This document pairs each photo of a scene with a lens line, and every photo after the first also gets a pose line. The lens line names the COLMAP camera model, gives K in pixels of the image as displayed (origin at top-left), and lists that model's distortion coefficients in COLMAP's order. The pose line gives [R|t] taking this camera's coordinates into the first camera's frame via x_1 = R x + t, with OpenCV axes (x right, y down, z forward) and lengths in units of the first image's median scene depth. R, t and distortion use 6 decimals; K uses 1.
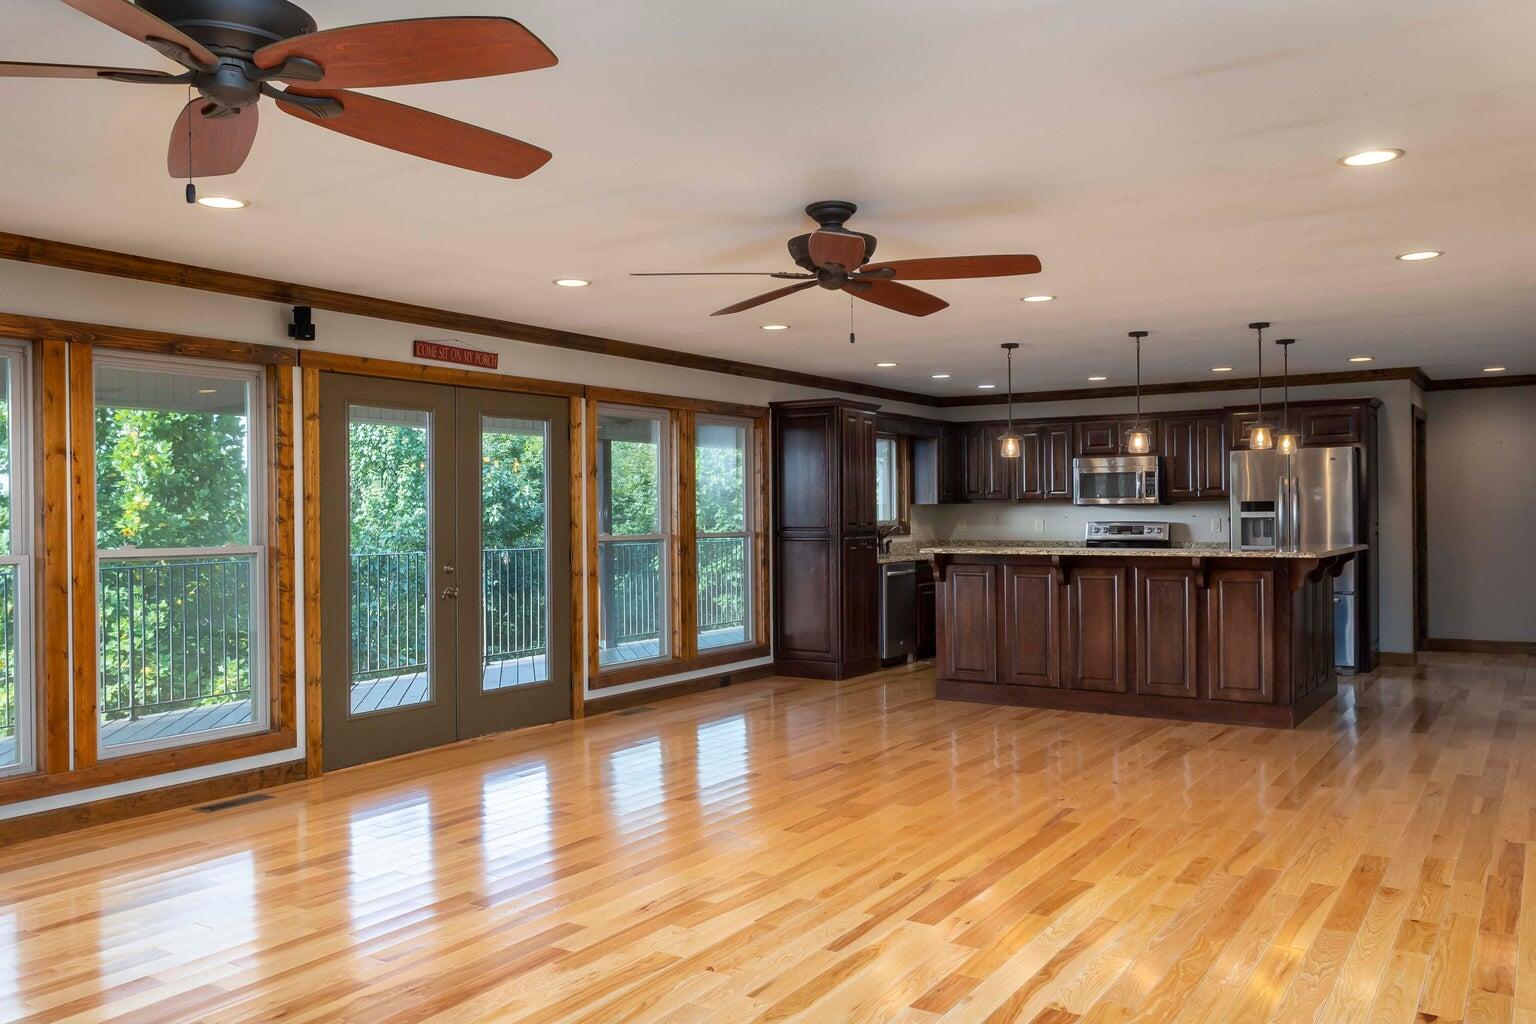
lens RADIAL K [[1174.0, 0, 768.0], [0, 1174.0, 512.0], [0, 0, 1]] dist [0.006217, 0.001697]
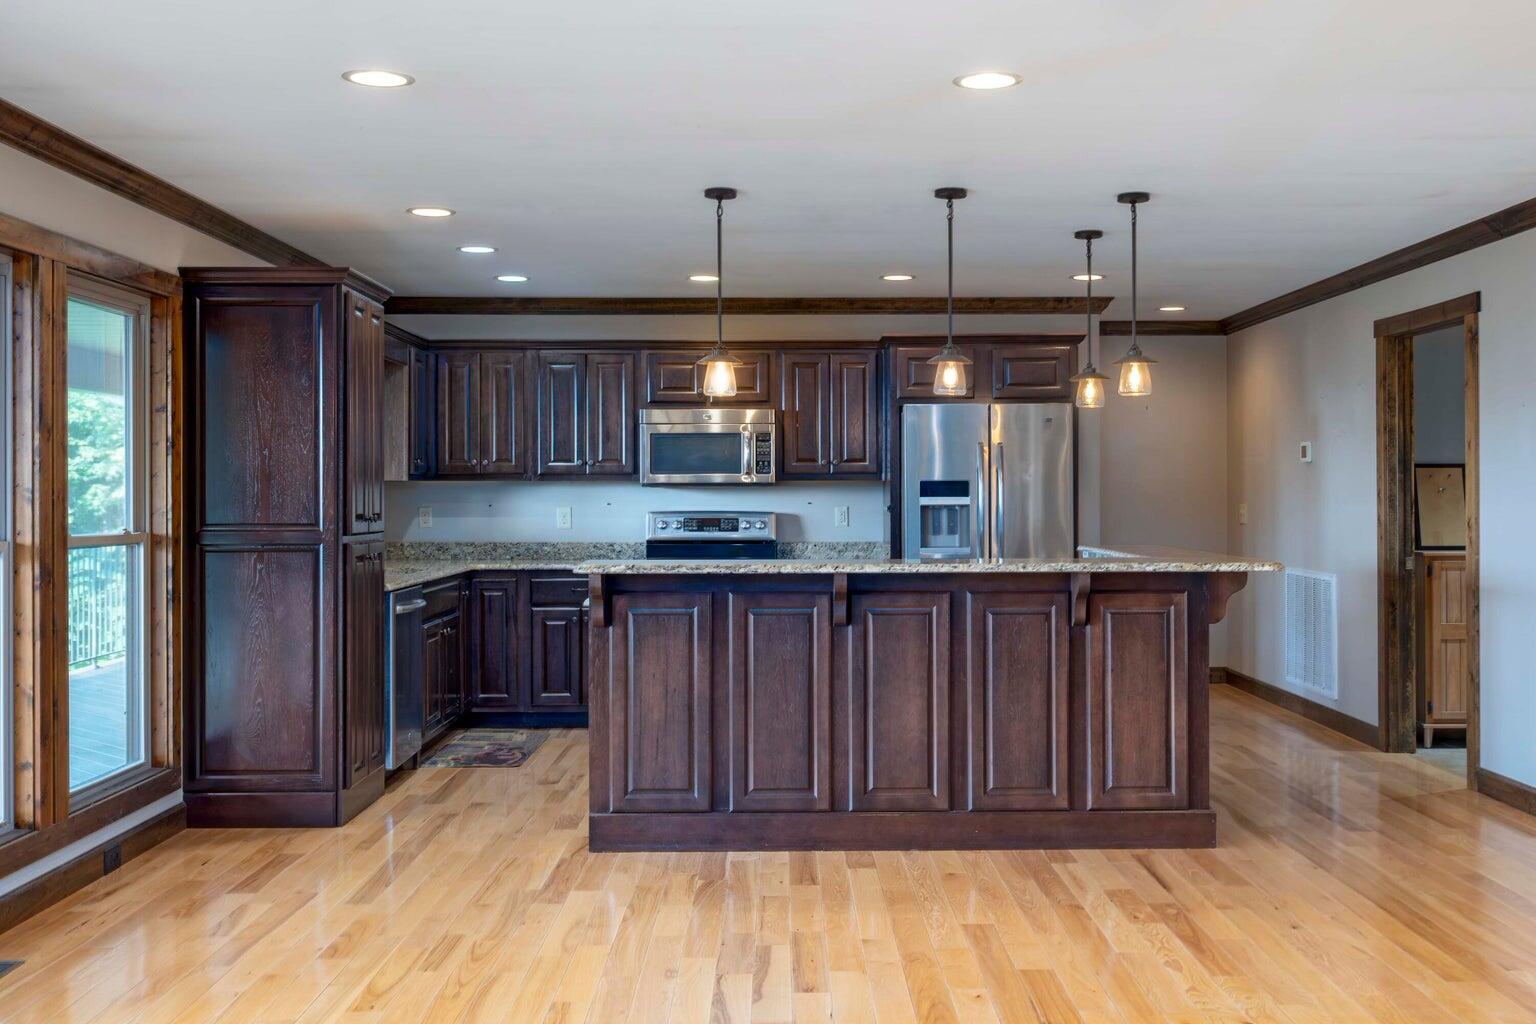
lens RADIAL K [[1555.6, 0, 768.9], [0, 1555.6, 485.7], [0, 0, 1]] dist [0.006193, -0.009720]
pose [[0.830895, 0.008956, 0.556358, -0.152946], [-0.005264, 0.999952, -0.008236, 0.001389], [-0.556405, 0.003914, 0.830902, 0.326168]]
